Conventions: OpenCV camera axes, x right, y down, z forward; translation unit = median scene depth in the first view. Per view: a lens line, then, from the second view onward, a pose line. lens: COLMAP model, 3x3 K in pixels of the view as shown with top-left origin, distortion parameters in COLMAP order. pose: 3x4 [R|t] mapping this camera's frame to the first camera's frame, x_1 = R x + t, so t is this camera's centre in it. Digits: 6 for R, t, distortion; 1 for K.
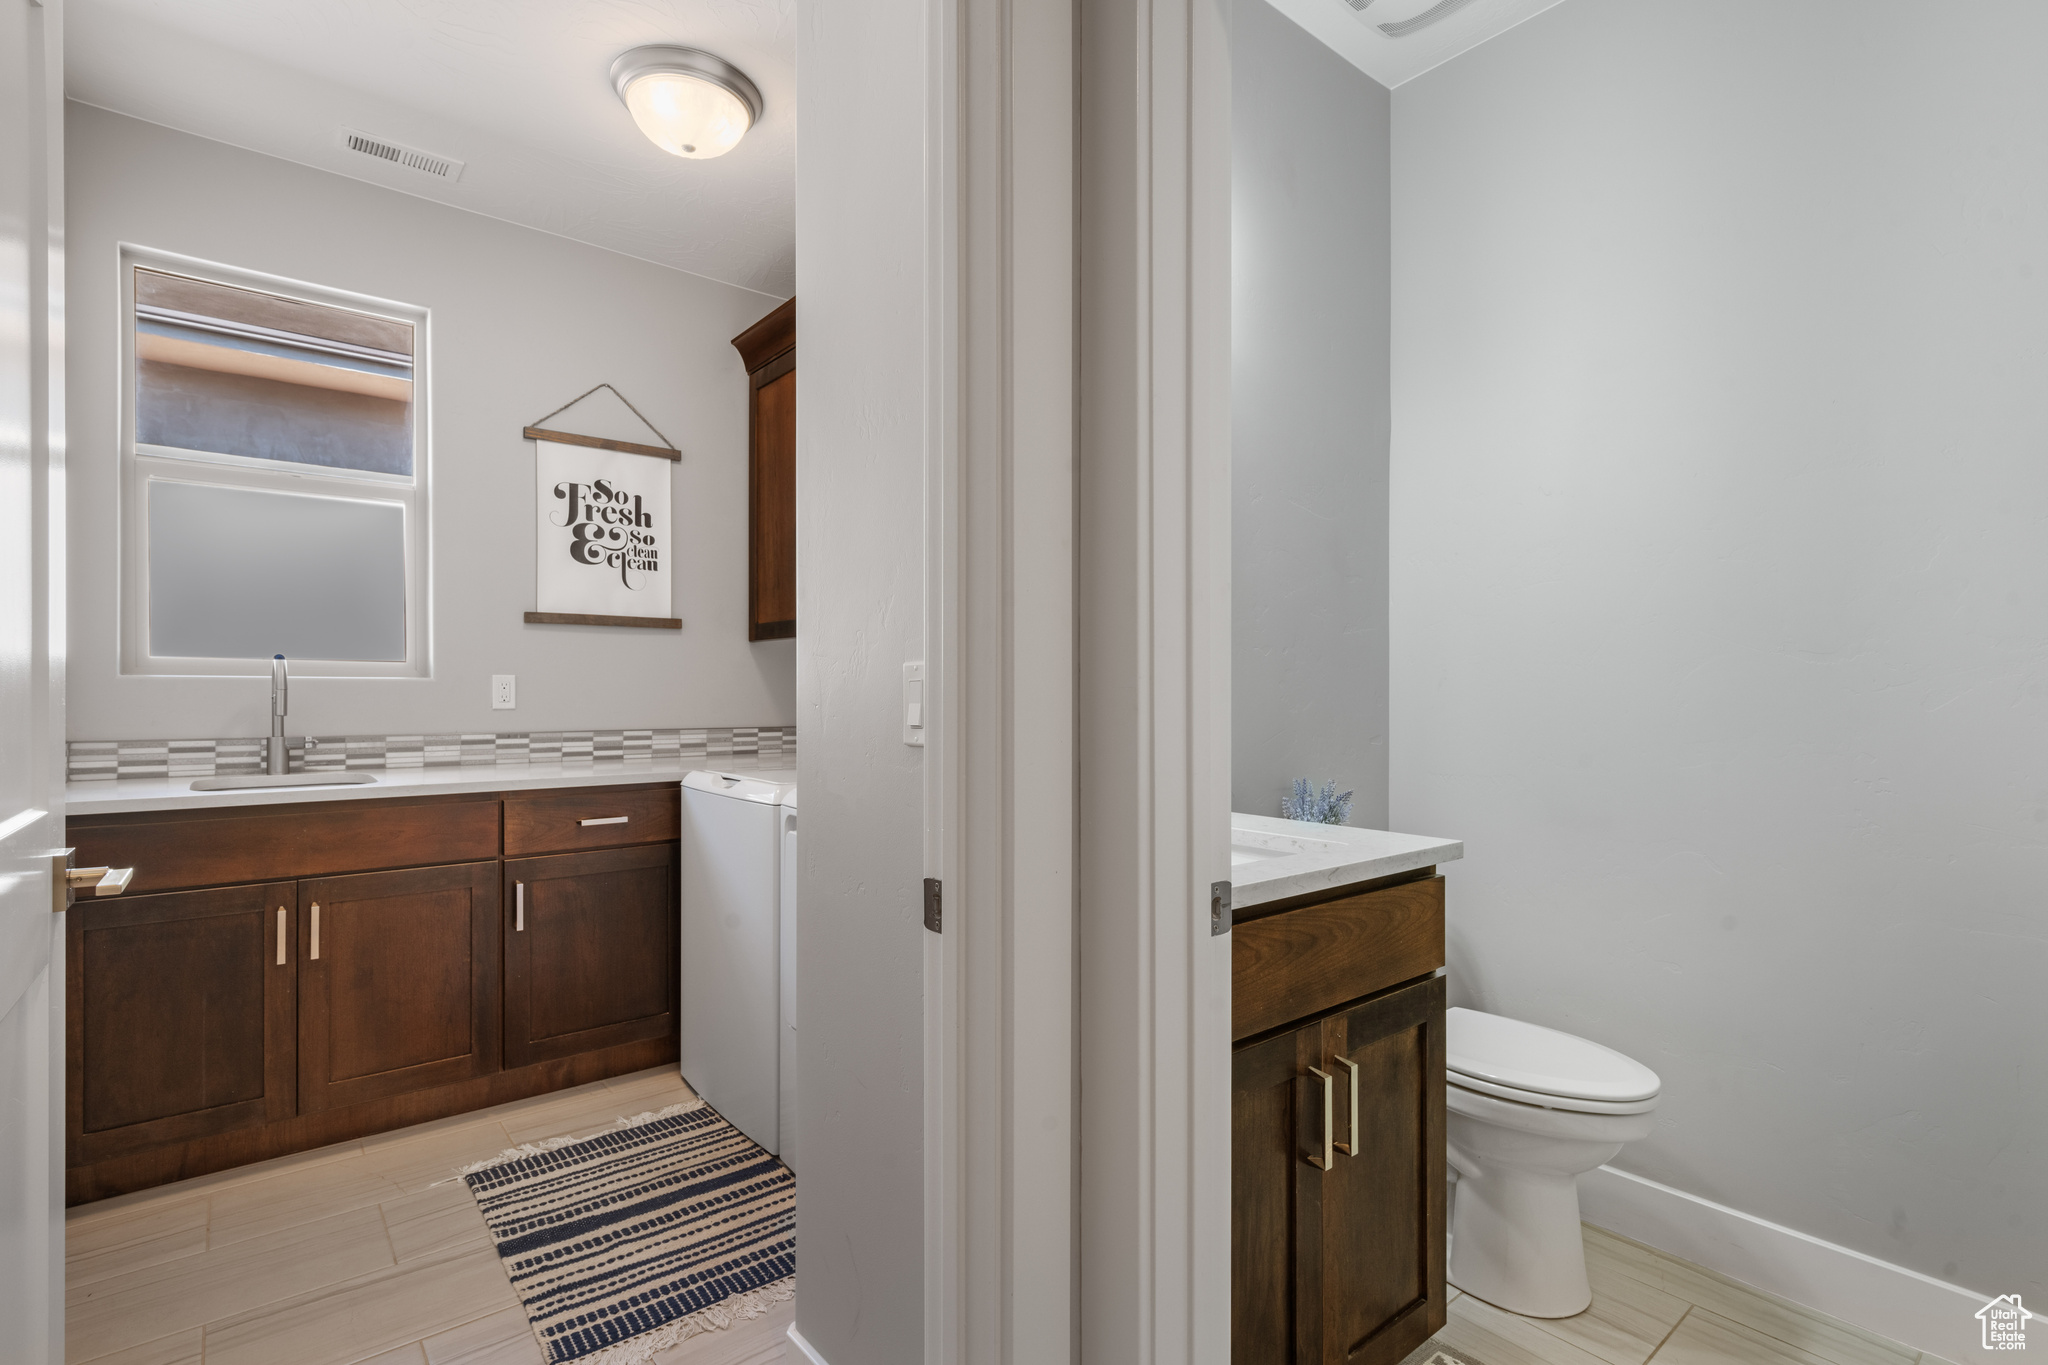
lens RADIAL K [[985.7, 0, 1027.6], [0, 985.7, 691.2], [0, 0, 1]] dist [0.000974, 0.000776]
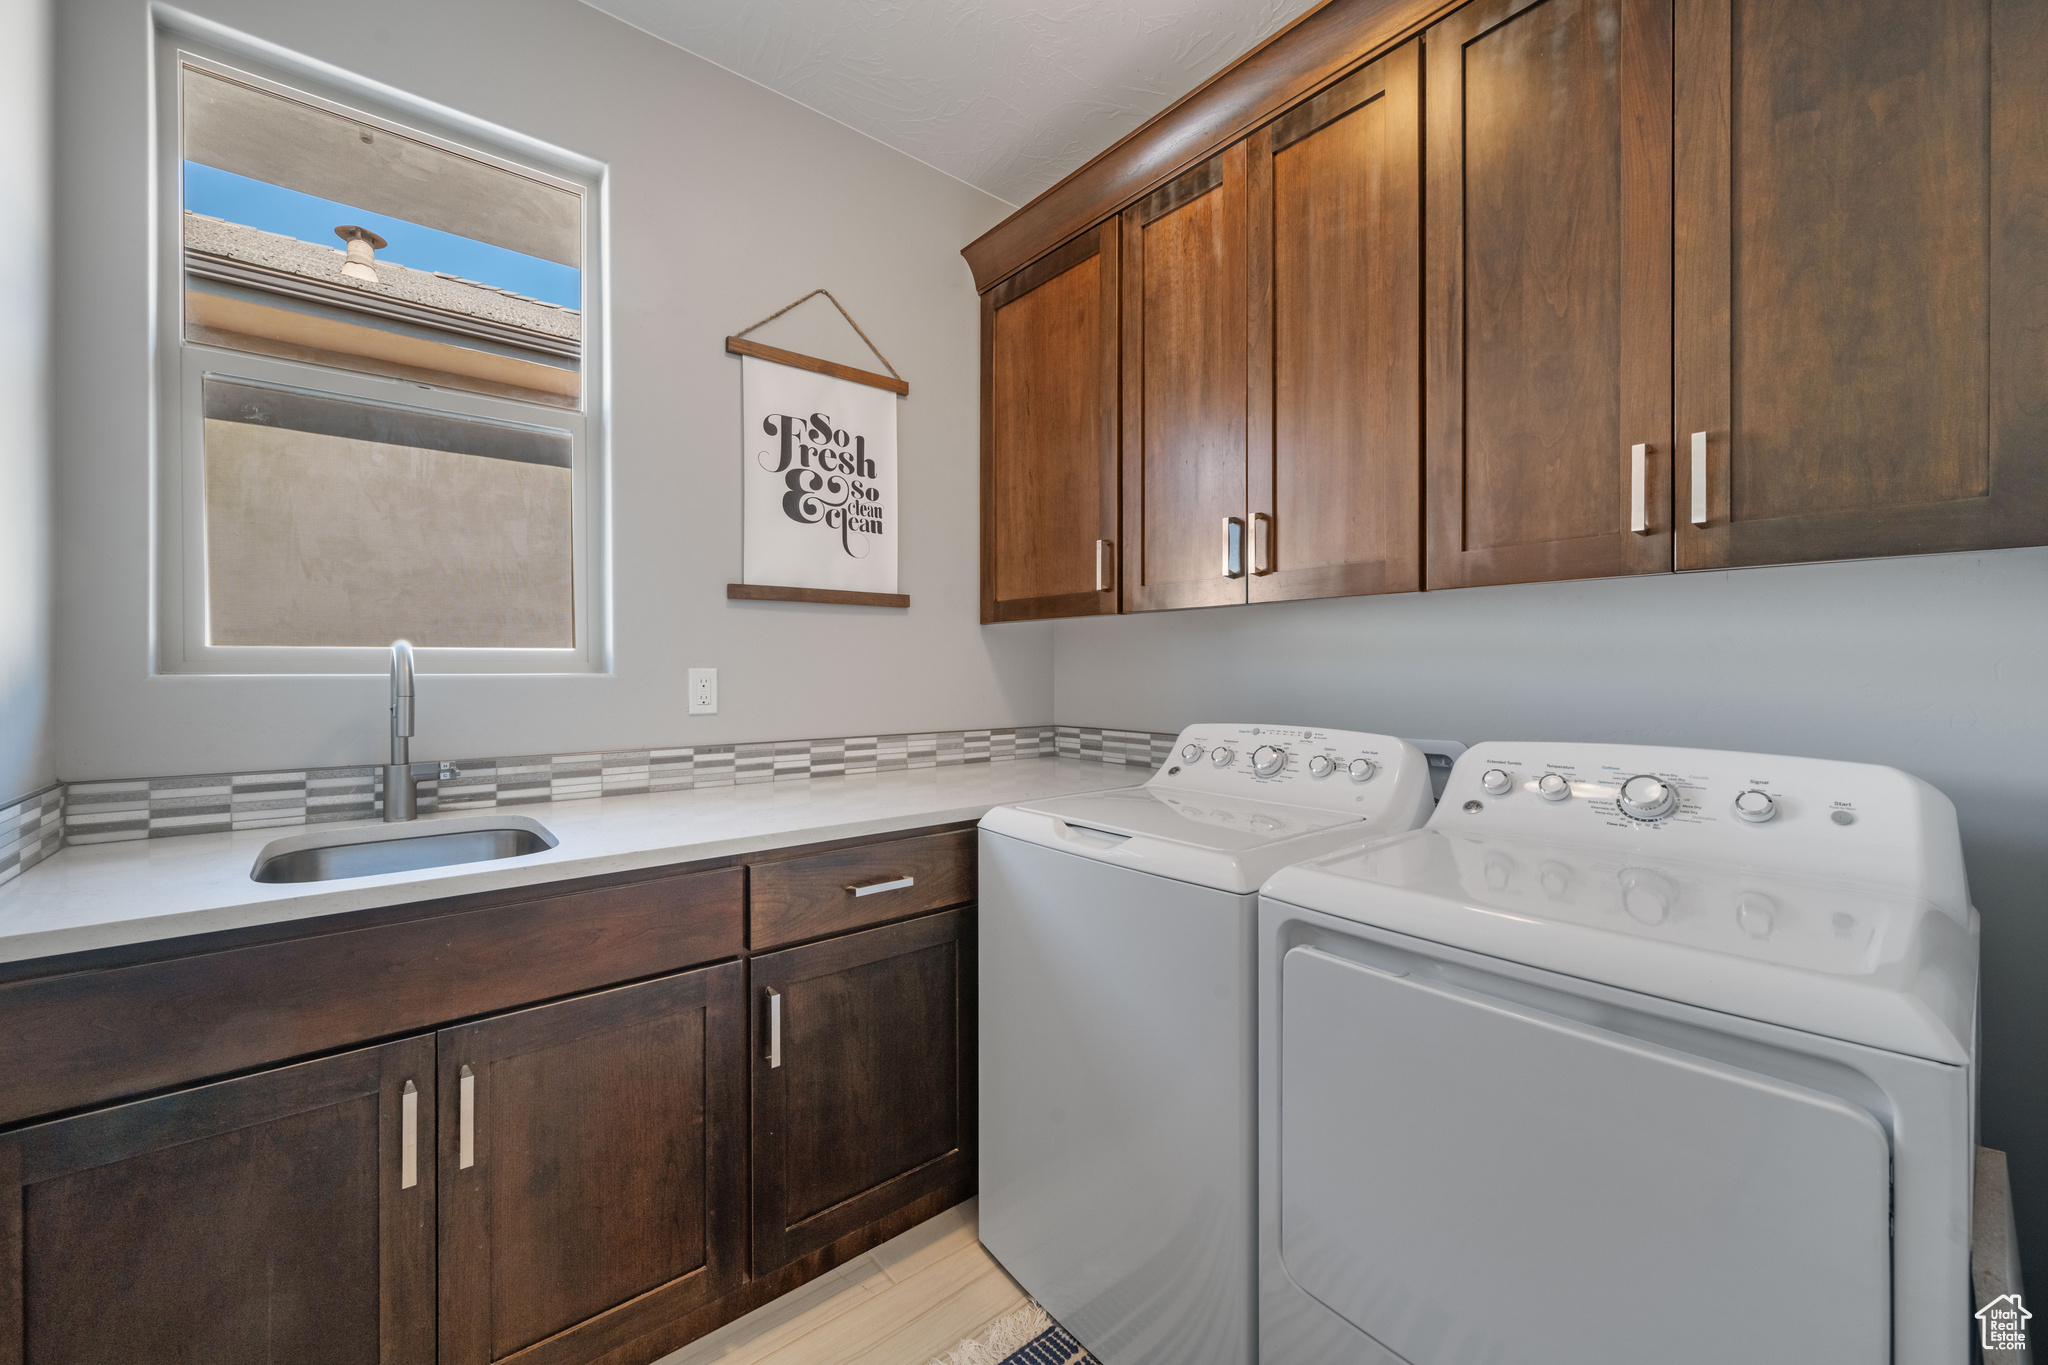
lens RADIAL K [[815.5, 0, 1023.1], [0, 815.5, 667.6], [0, 0, 1]] dist [0.000126, -0.000120]
pose [[0.999969, -0.003652, 0.007008, -0.288720], [0.003661, 0.999992, -0.001345, -0.014966], [-0.007003, 0.001371, 0.999975, 0.375841]]
